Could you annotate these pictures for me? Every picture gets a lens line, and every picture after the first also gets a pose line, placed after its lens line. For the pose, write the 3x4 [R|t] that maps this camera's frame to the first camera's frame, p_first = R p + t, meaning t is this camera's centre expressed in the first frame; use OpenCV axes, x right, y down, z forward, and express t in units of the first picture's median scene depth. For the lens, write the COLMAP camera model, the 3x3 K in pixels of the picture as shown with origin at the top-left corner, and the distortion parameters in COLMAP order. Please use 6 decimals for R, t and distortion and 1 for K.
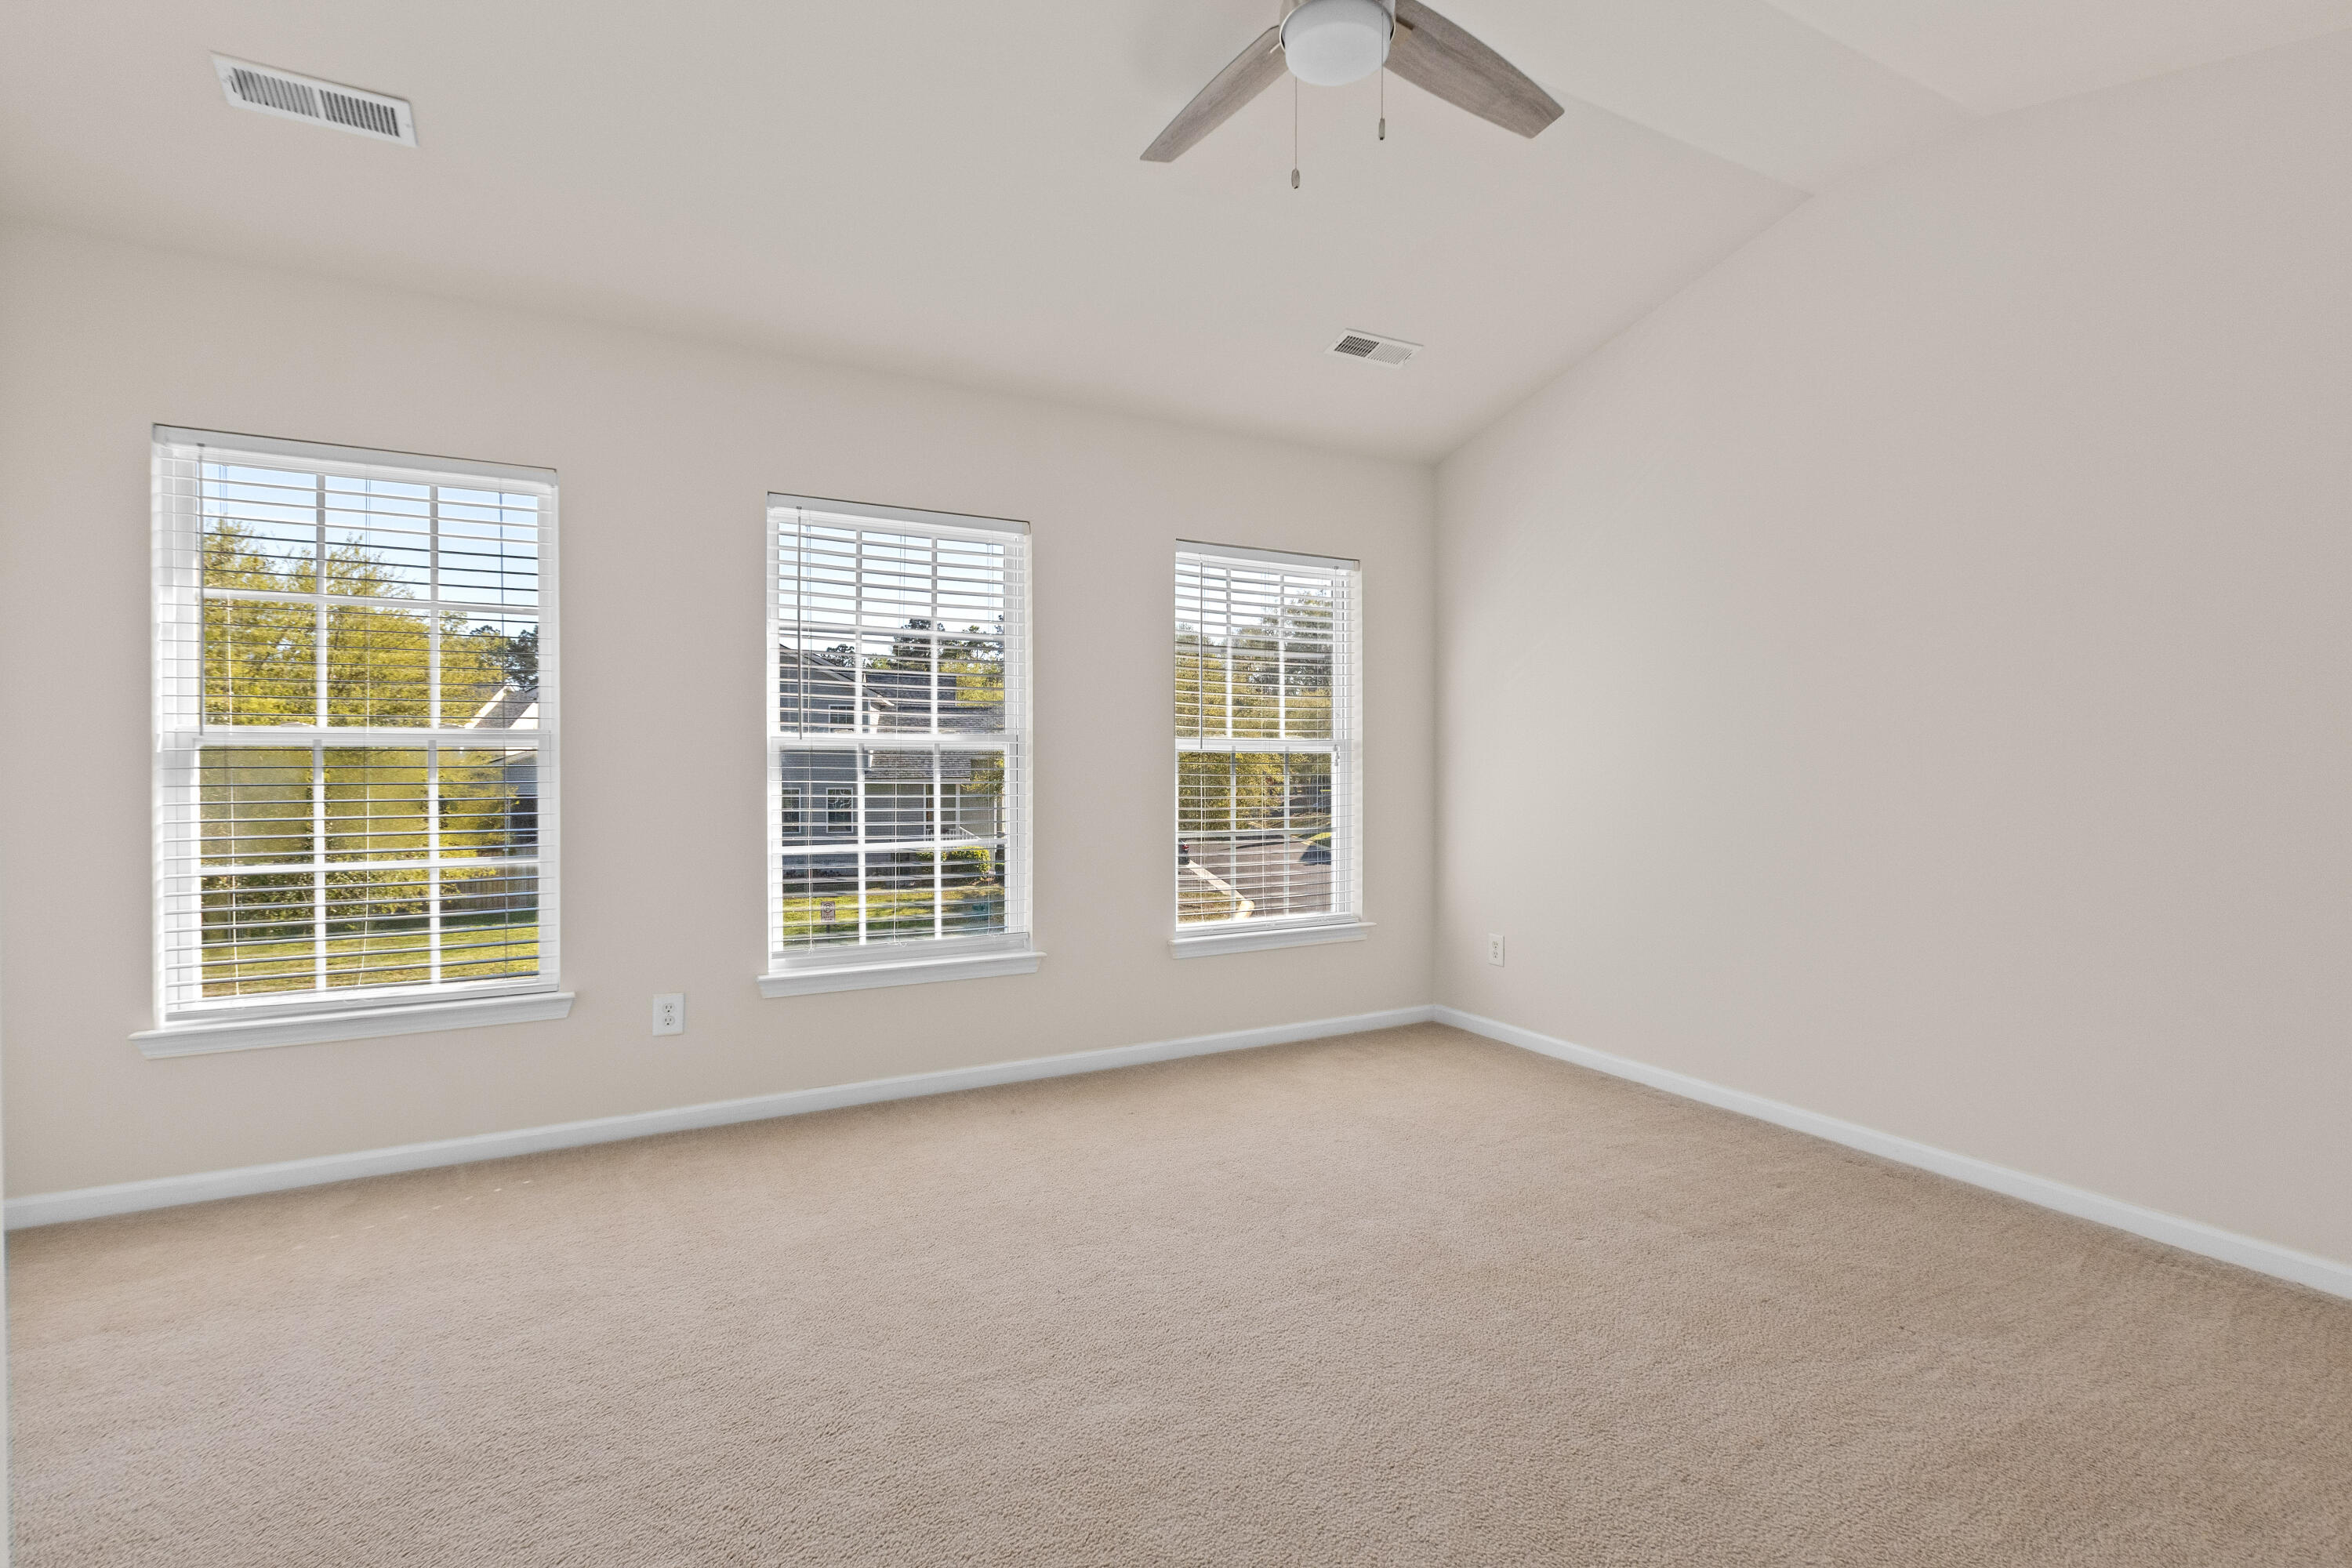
lens RADIAL K [[972.1, 0, 1176.0], [0, 972.1, 784.0], [0, 0, 1]] dist [-0.026576, 0.000010]
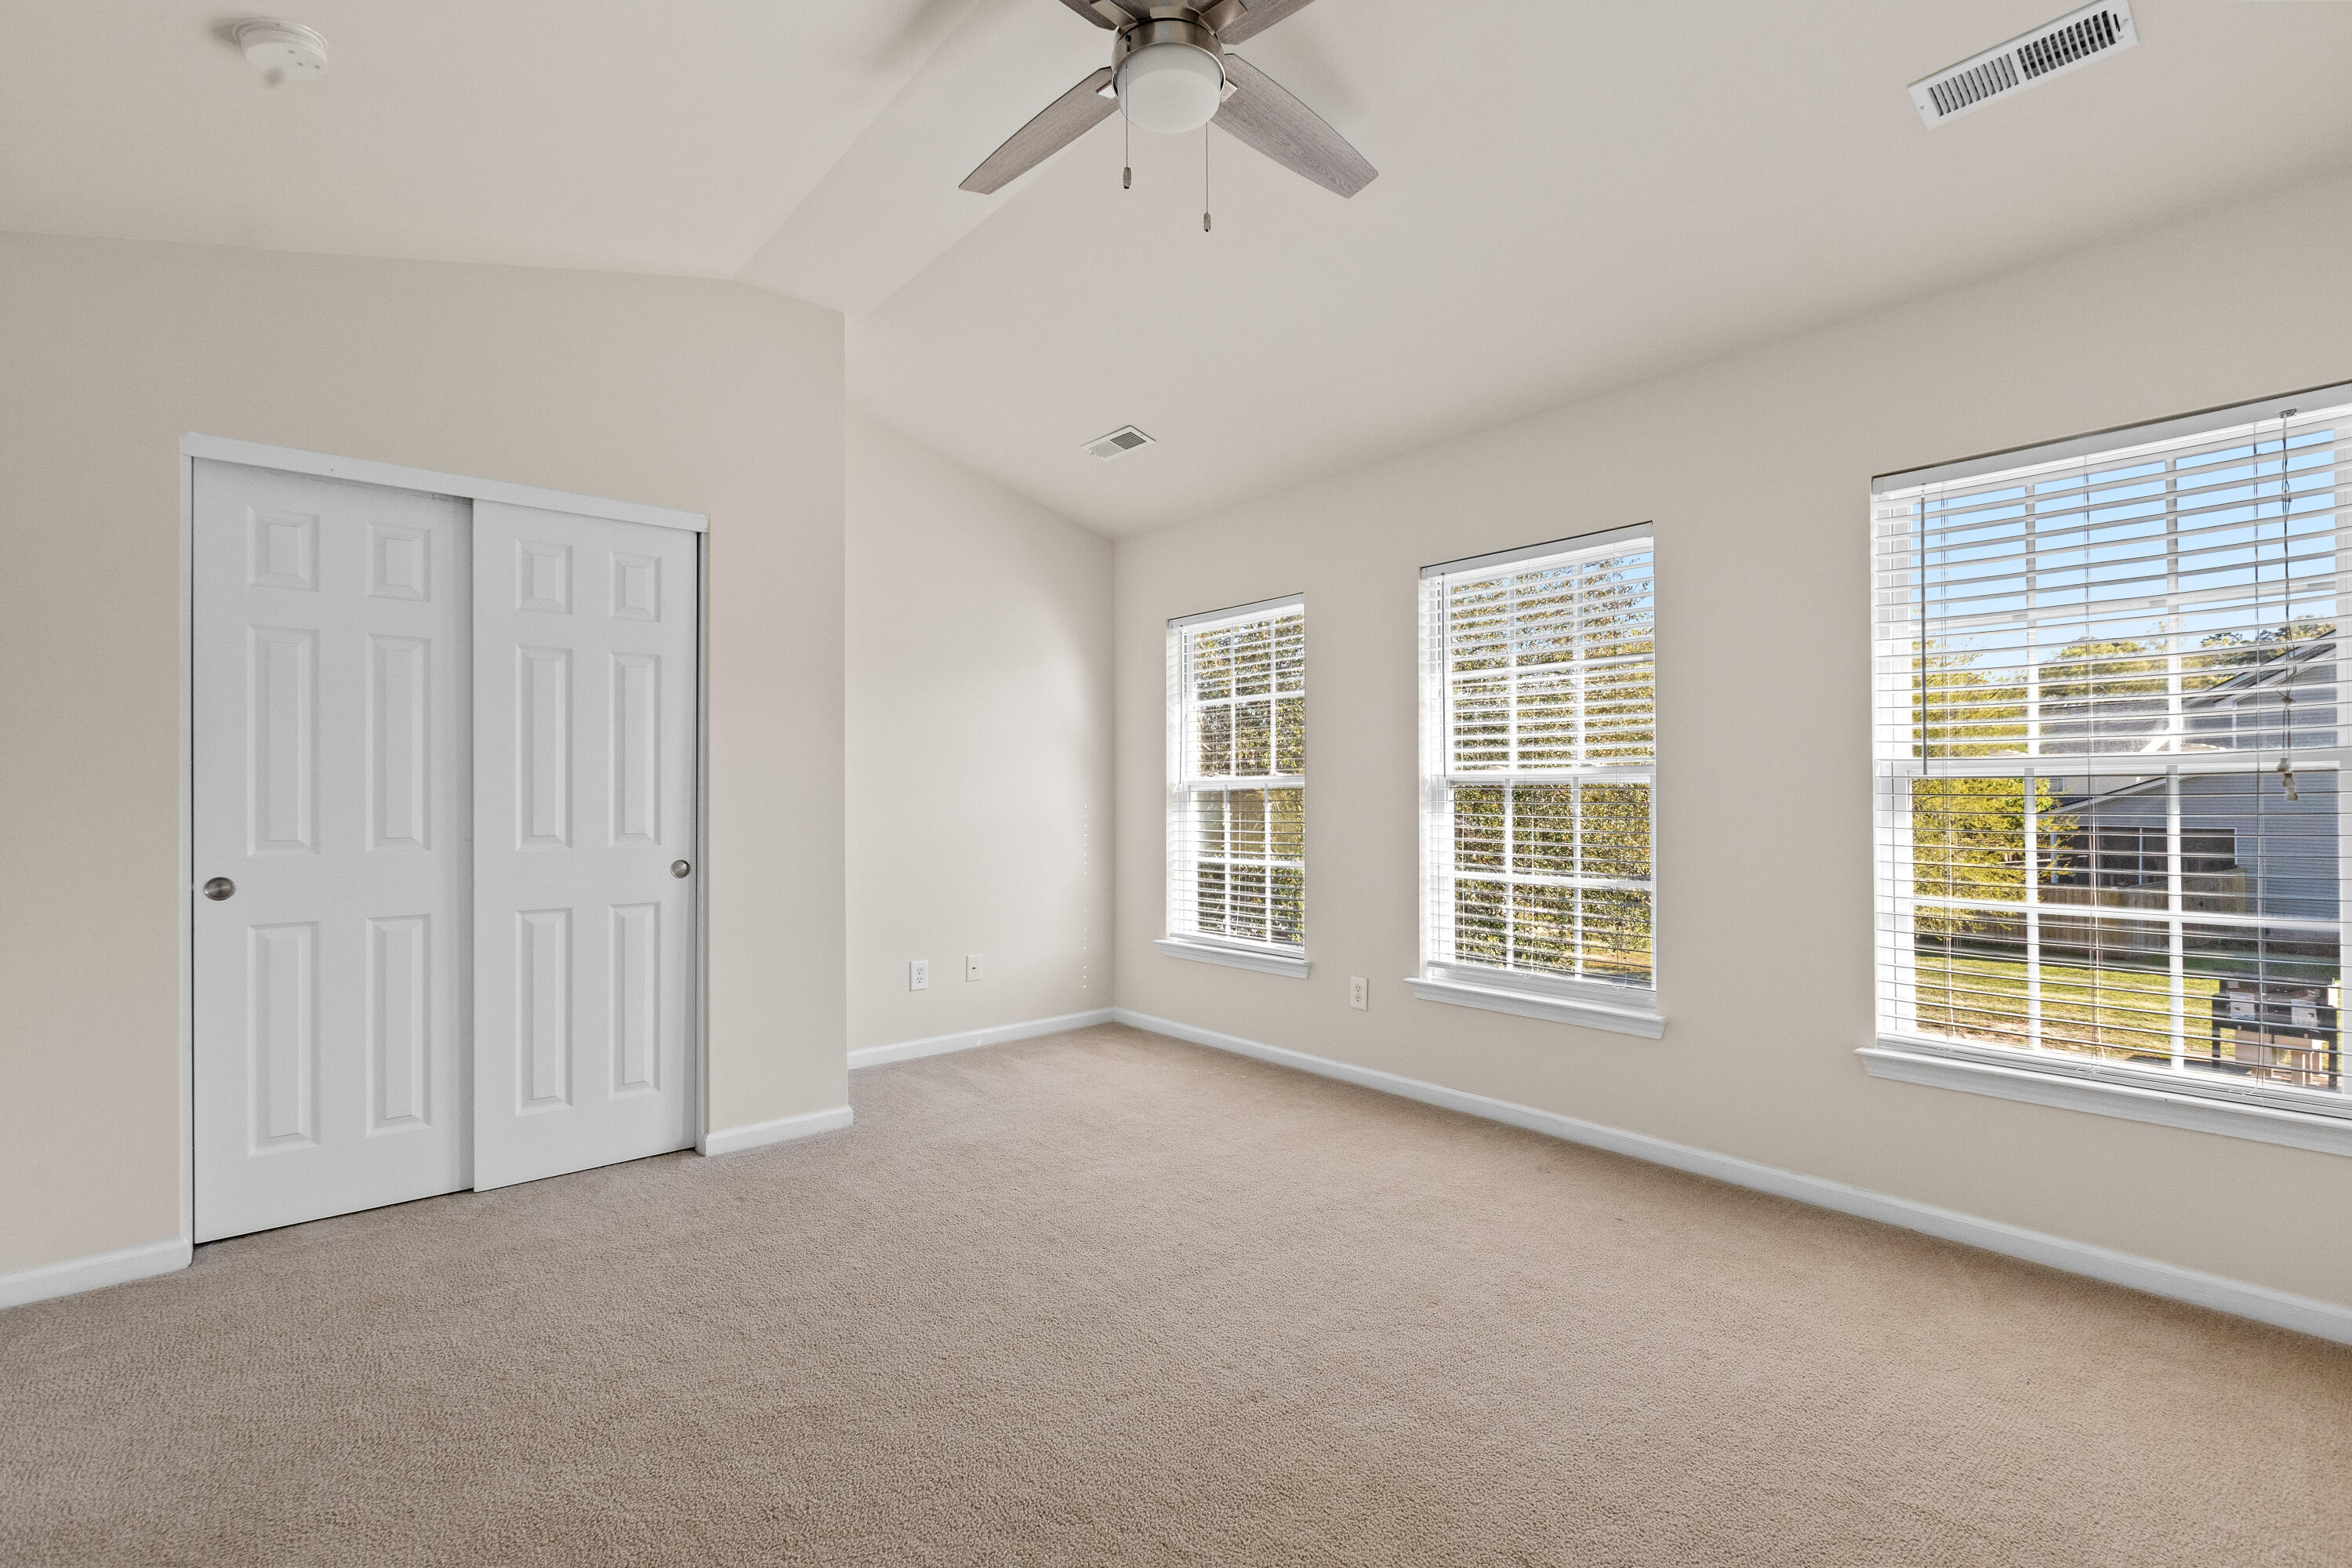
lens RADIAL K [[1076.4, 0, 1160.0], [0, 1076.4, 783.6], [0, 0, 1]] dist [-0.002780, -0.000455]
pose [[0.209422, -0.016637, -0.977684, 0.735036], [-0.012143, 0.999734, -0.019613, -0.007817], [0.977750, 0.015979, 0.209165, 0.389856]]
